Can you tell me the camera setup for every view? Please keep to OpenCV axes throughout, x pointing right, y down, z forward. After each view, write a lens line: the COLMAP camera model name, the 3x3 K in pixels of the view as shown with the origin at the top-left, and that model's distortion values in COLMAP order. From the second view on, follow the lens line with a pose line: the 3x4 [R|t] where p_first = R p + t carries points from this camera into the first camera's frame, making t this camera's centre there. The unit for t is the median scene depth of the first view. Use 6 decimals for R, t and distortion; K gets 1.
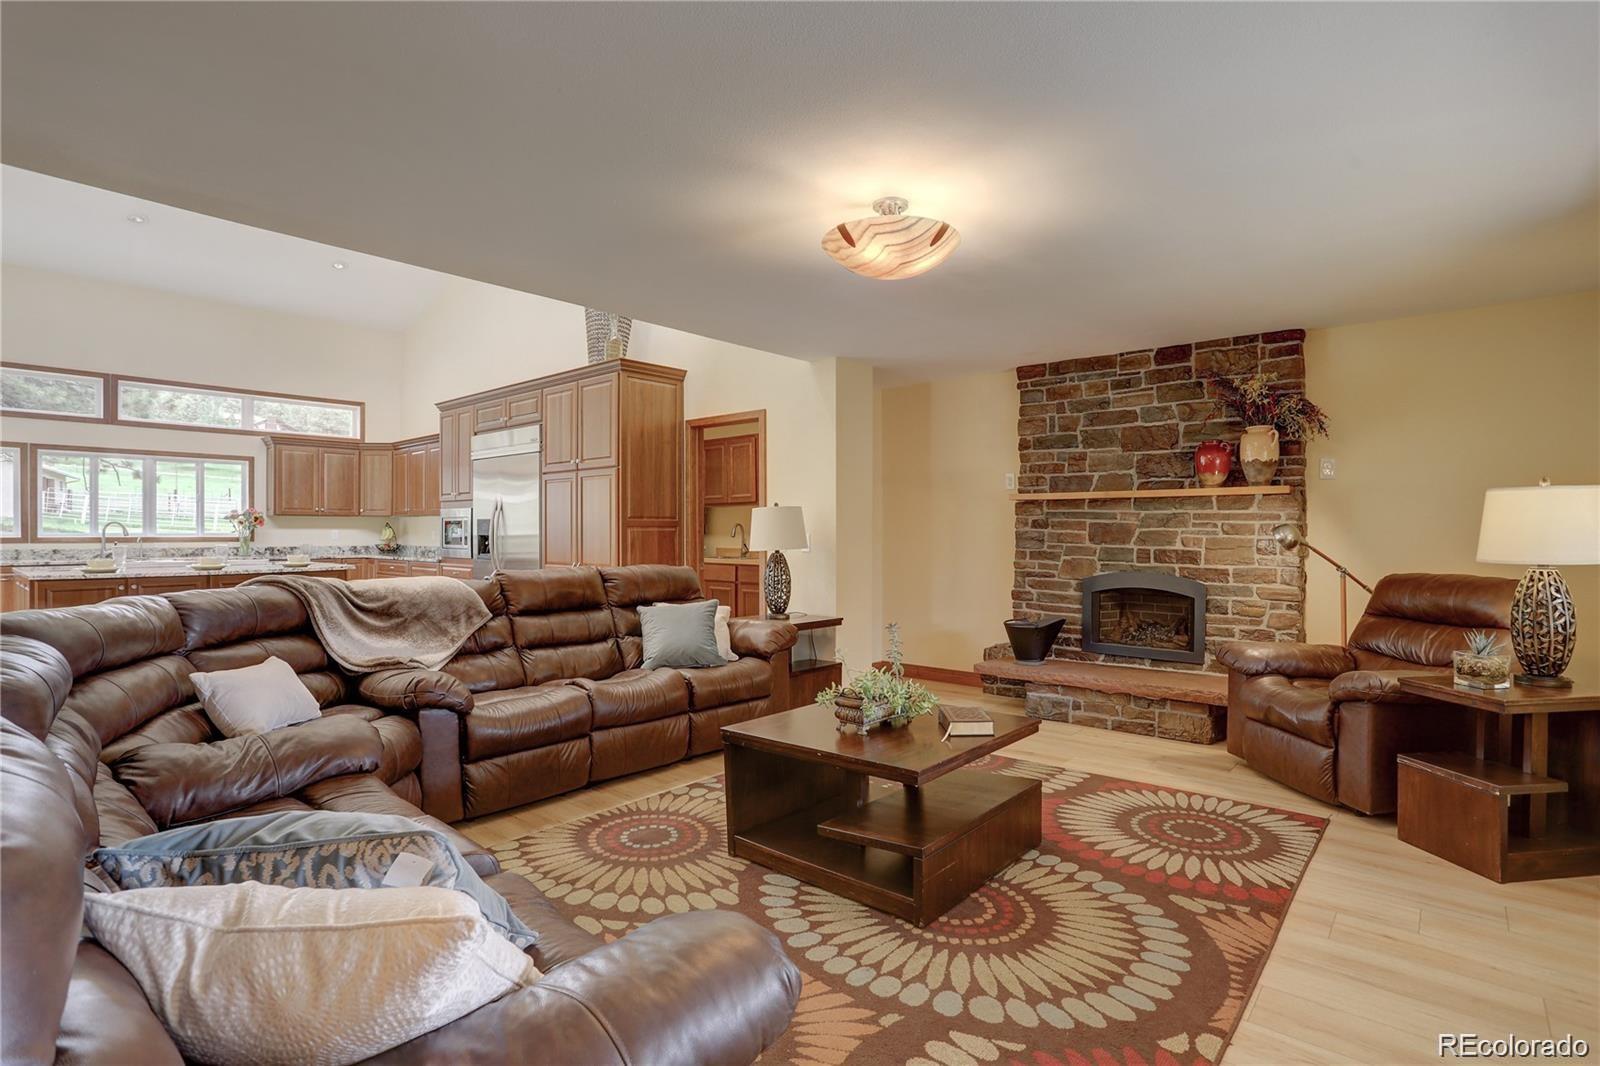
lens RADIAL K [[781.8, 0, 803.4], [0, 781.8, 534.7], [0, 0, 1]] dist [-0.034110, 0.008018]
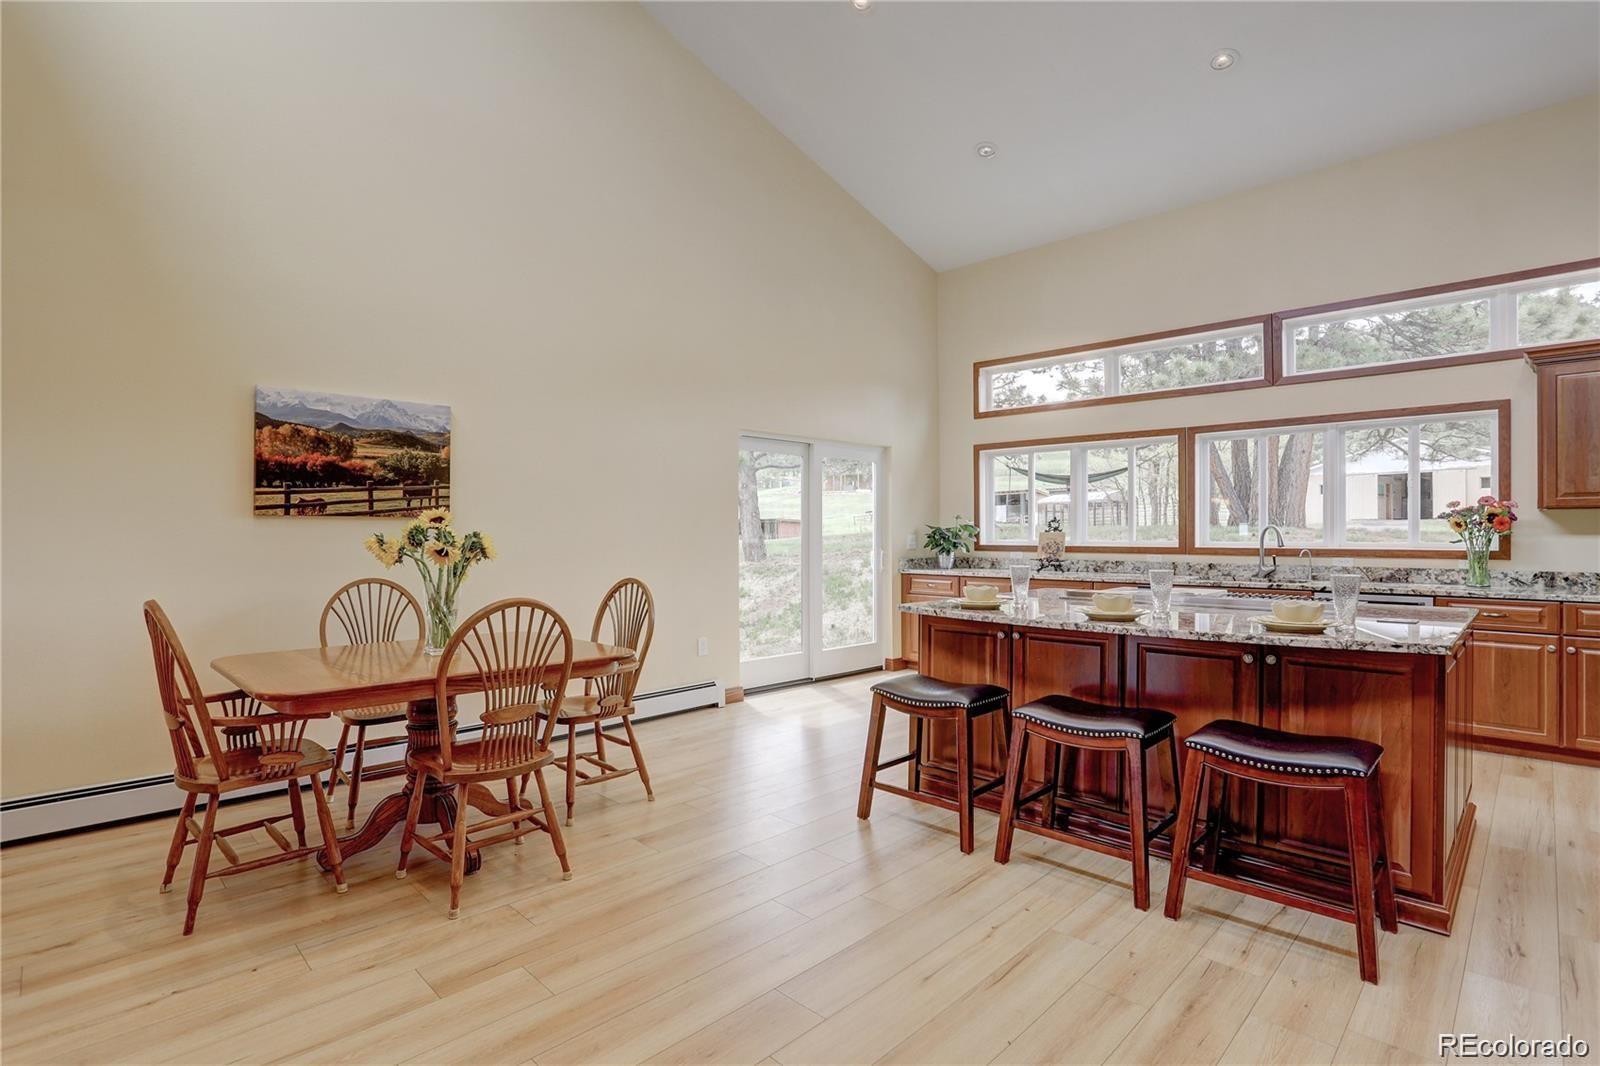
lens RADIAL K [[781.8, 0, 807.2], [0, 781.8, 526.6], [0, 0, 1]] dist [-0.034110, 0.008018]
pose [[-0.052238, -0.007213, -0.998609, -0.172488], [-0.000836, 0.999974, -0.007179, -0.009892], [0.998634, 0.000460, -0.052242, 0.564638]]
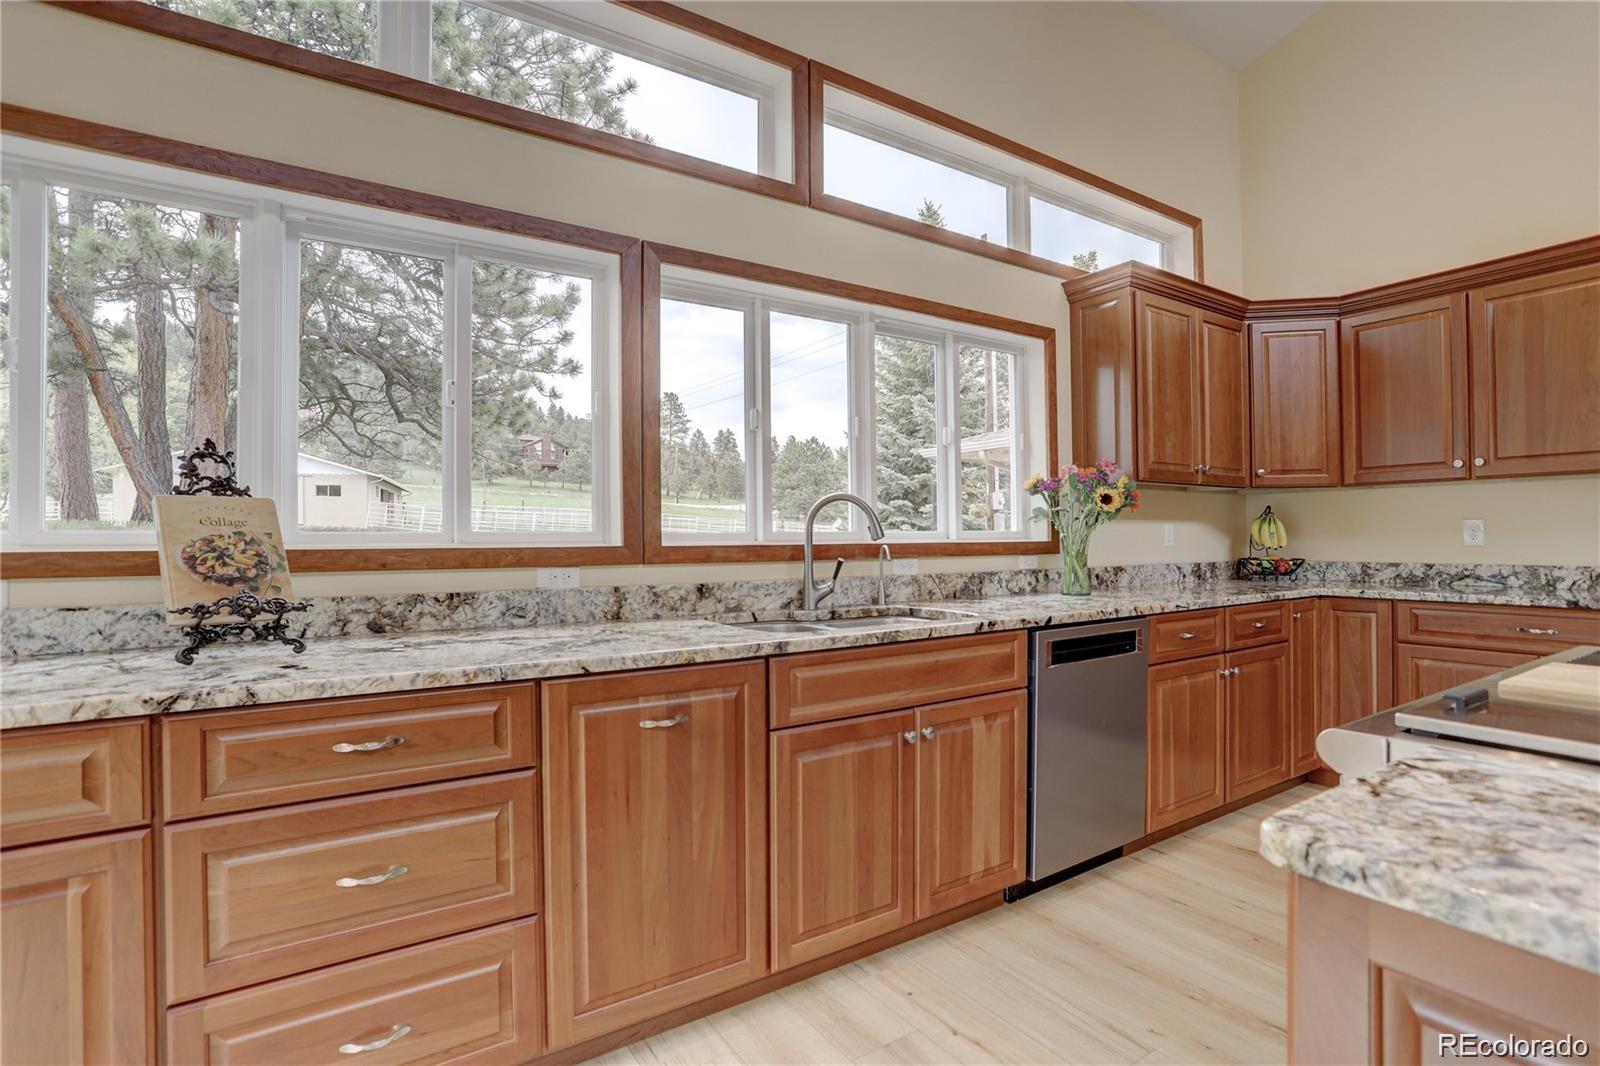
lens RADIAL K [[781.8, 0, 804.1], [0, 781.8, 526.2], [0, 0, 1]] dist [-0.034110, 0.008018]
pose [[0.960381, -0.009591, -0.278527, -0.748097], [0.005486, 0.999865, -0.015515, 0.000892], [0.278638, 0.013373, 0.960303, 0.621301]]
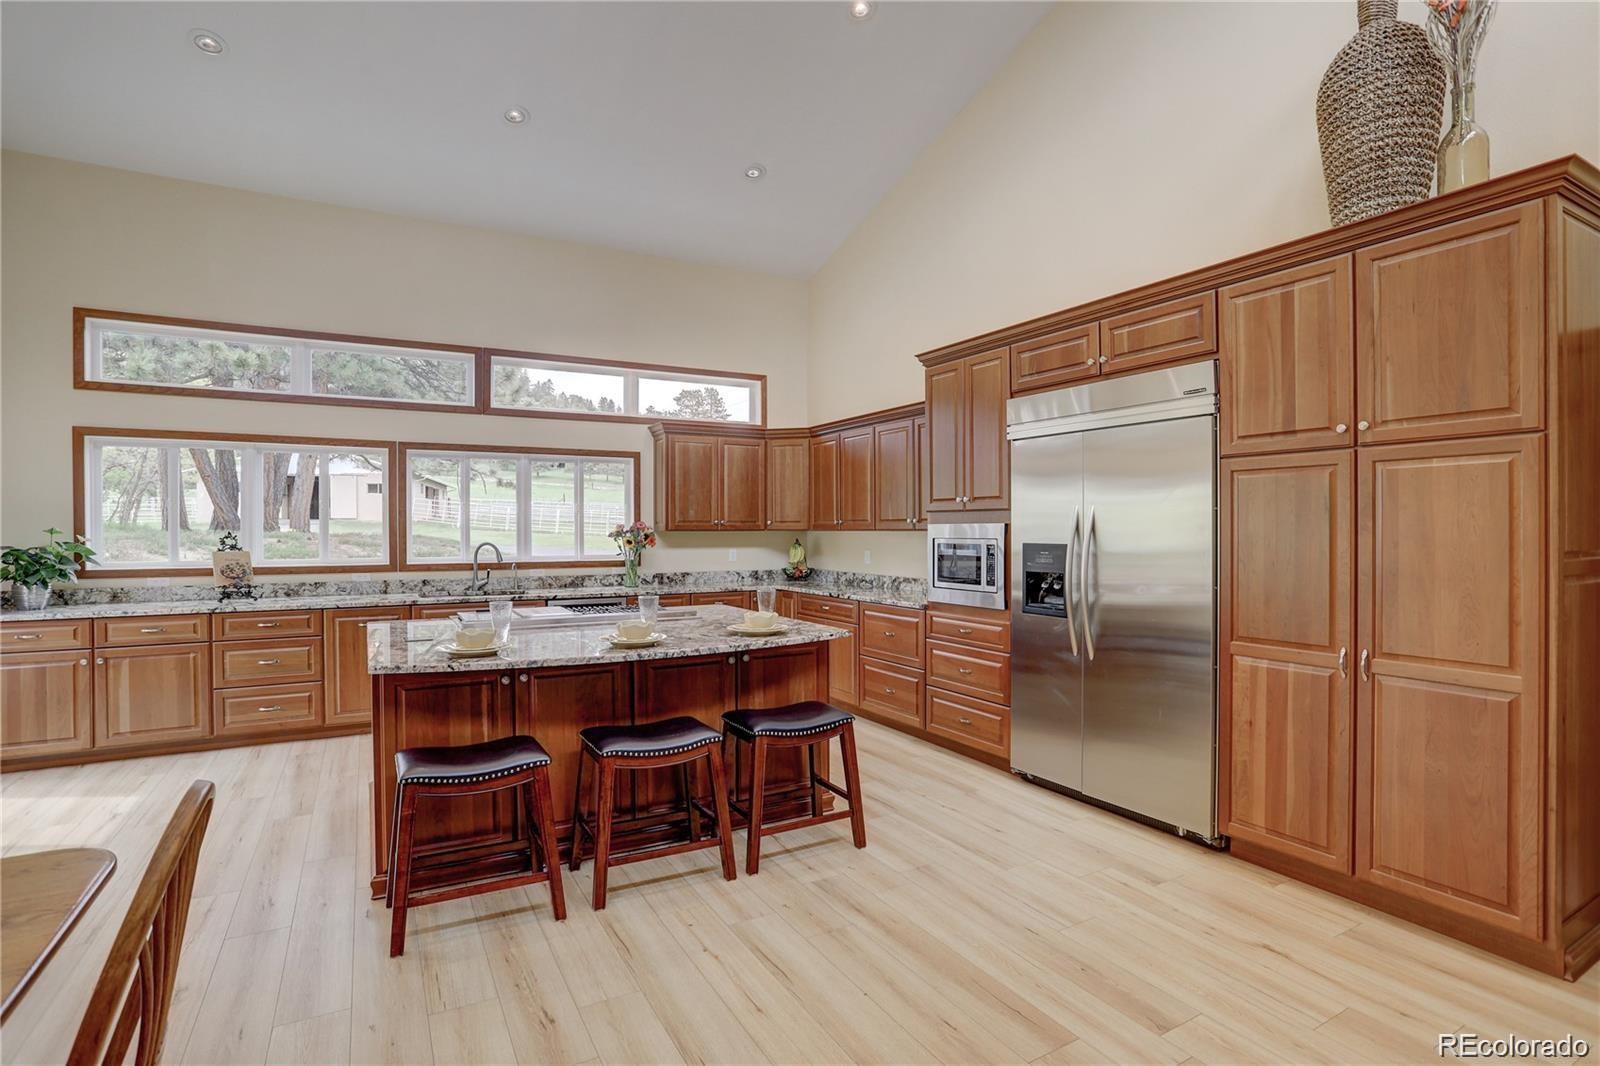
lens RADIAL K [[781.8, 0, 797.3], [0, 781.8, 528.9], [0, 0, 1]] dist [-0.034110, 0.008018]
pose [[0.937864, 0.000818, -0.347001, -0.318774], [-0.000811, 1.000000, 0.000165, -0.027965], [0.347001, 0.000127, 0.937865, 0.354169]]
